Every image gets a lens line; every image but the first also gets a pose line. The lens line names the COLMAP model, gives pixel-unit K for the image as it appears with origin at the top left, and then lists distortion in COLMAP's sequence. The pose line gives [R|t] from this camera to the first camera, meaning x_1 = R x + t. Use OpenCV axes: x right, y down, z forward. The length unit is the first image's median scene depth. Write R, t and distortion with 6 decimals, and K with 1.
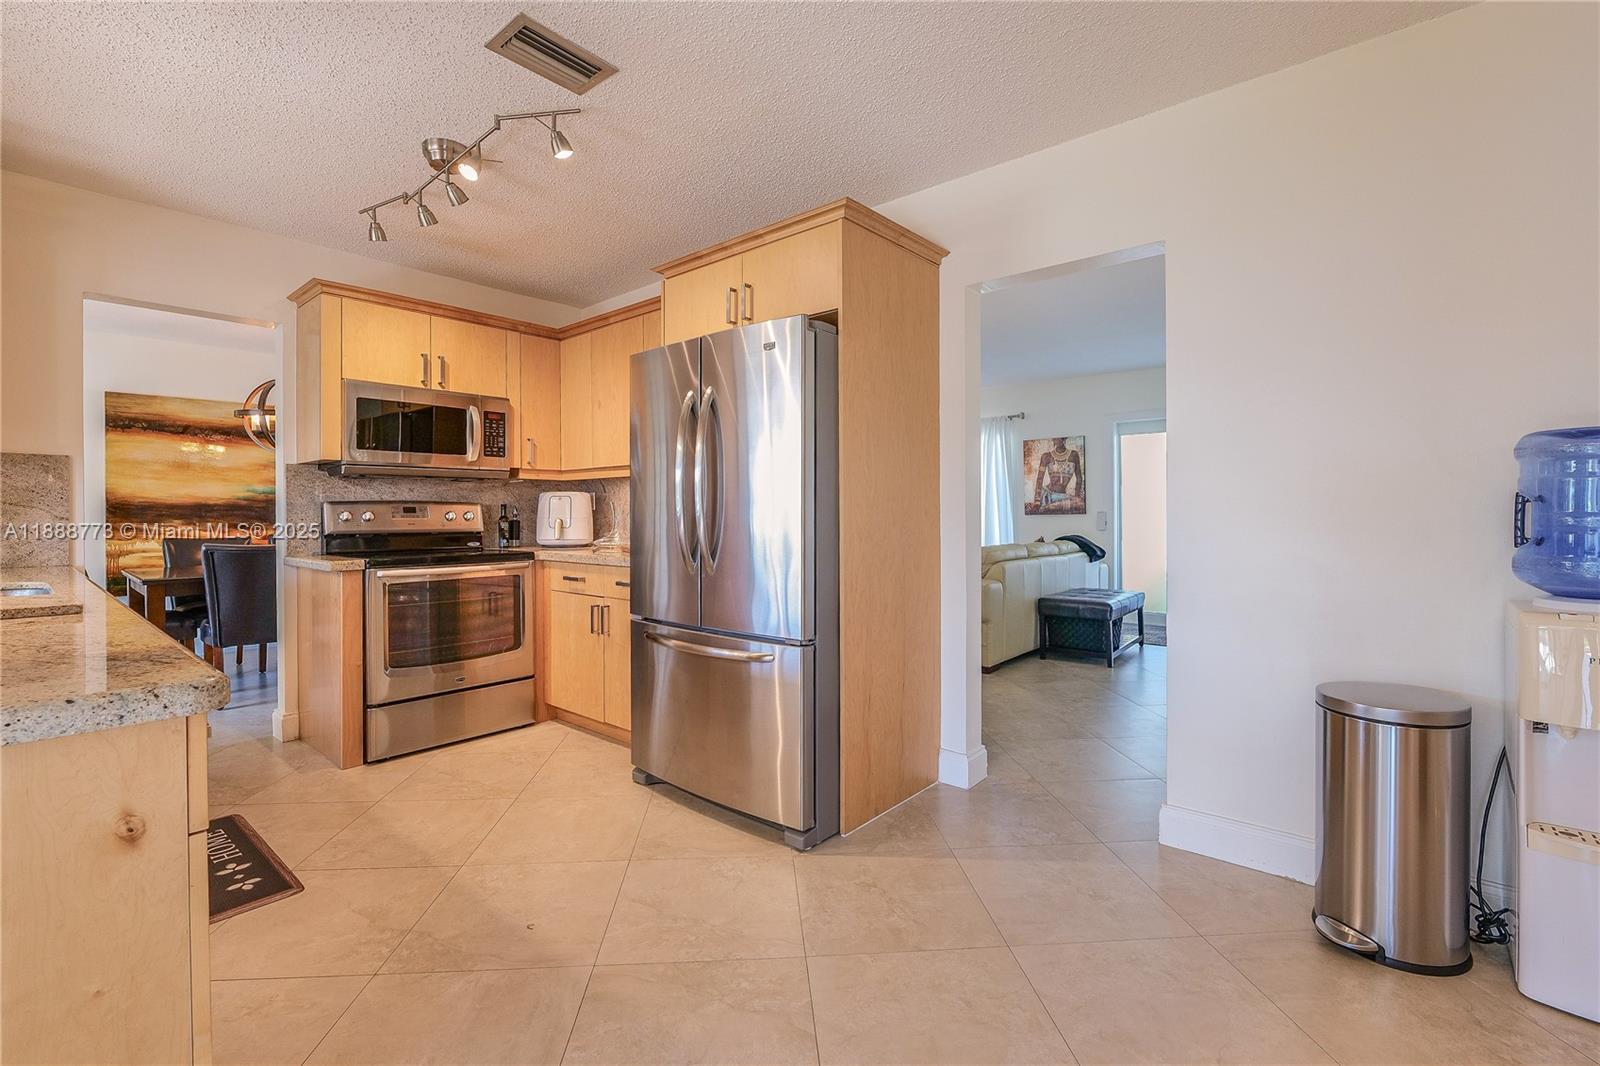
lens RADIAL K [[692.7, 0, 800.0], [0, 692.7, 533.0], [0, 0, 1]] dist [0.000125, -0.000032]
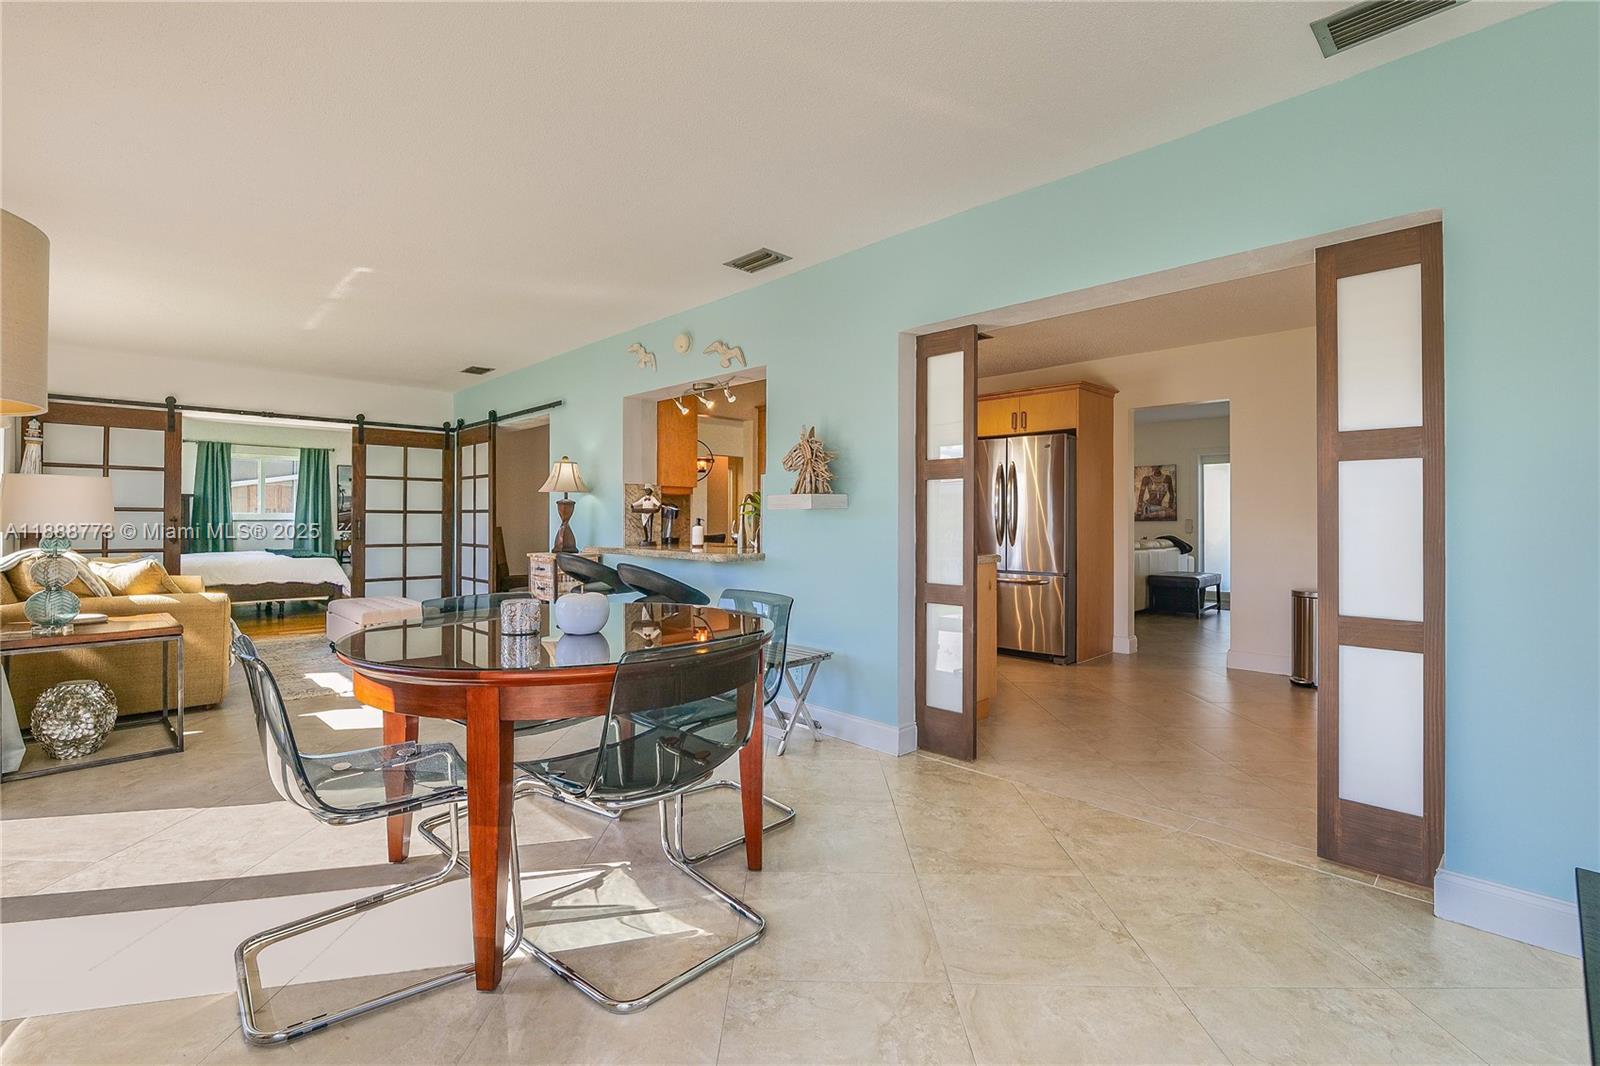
lens RADIAL K [[692.7, 0, 800.0], [0, 692.7, 533.0], [0, 0, 1]] dist [0.000125, -0.000032]
pose [[0.996250, 0.003546, -0.086449, -0.256837], [-0.004508, 0.999930, -0.010938, 0.018336], [0.086404, 0.011287, 0.996196, -0.523857]]
